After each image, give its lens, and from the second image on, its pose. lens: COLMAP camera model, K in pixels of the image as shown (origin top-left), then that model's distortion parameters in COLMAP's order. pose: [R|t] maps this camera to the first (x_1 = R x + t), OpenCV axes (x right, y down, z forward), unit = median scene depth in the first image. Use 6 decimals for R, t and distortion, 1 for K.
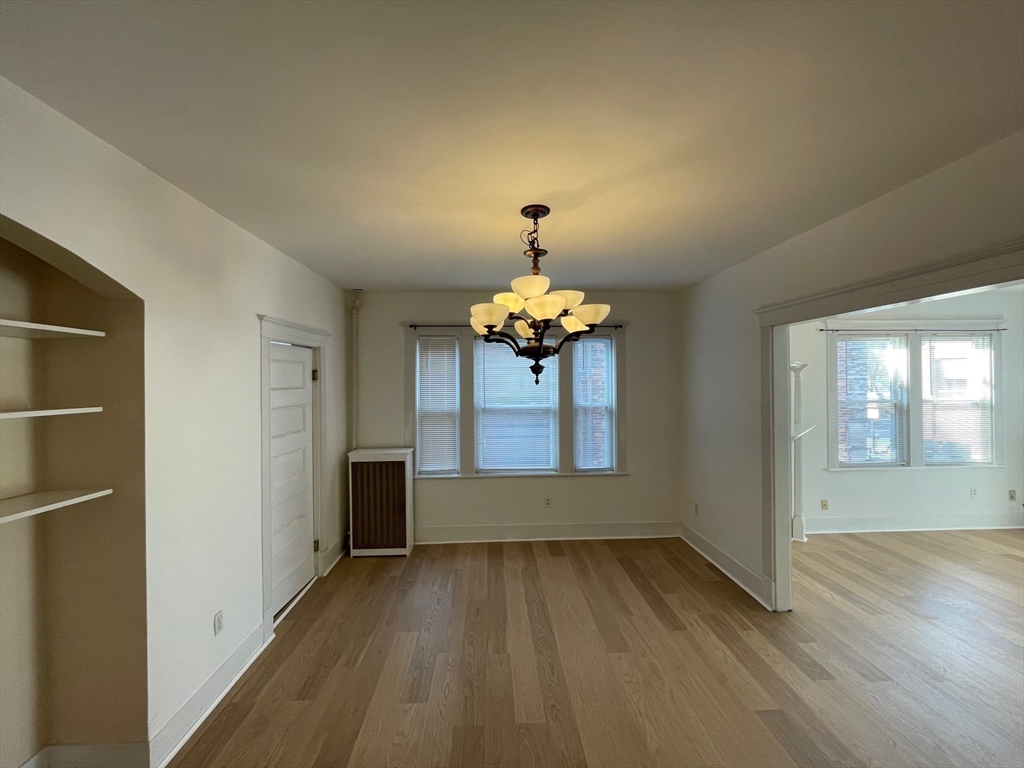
lens RADIAL K [[418.7, 0, 509.0], [0, 418.7, 383.2], [0, 0, 1]] dist [0.000909, -0.000299]
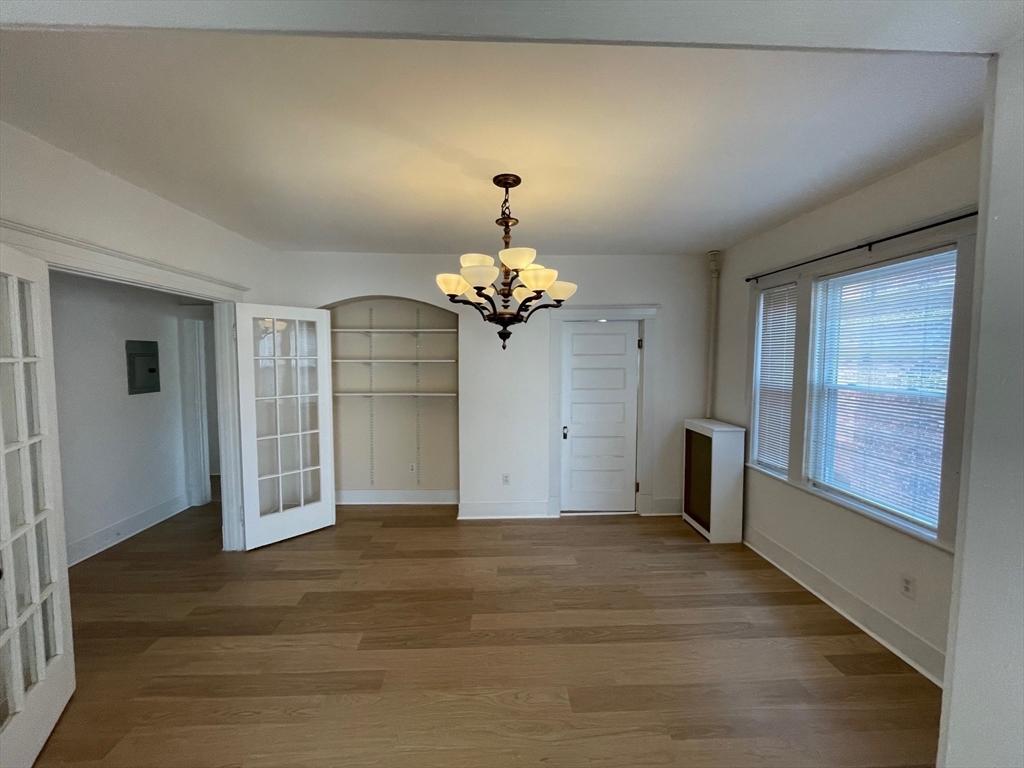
lens RADIAL K [[416.6, 0, 506.0], [0, 416.6, 381.9], [0, 0, 1]] dist [-0.000509, -0.000203]
pose [[-0.011354, 0.068162, -0.997610, 0.712797], [-0.000487, 0.997673, 0.068172, 0.008607], [0.999935, 0.001260, -0.011294, 0.642697]]
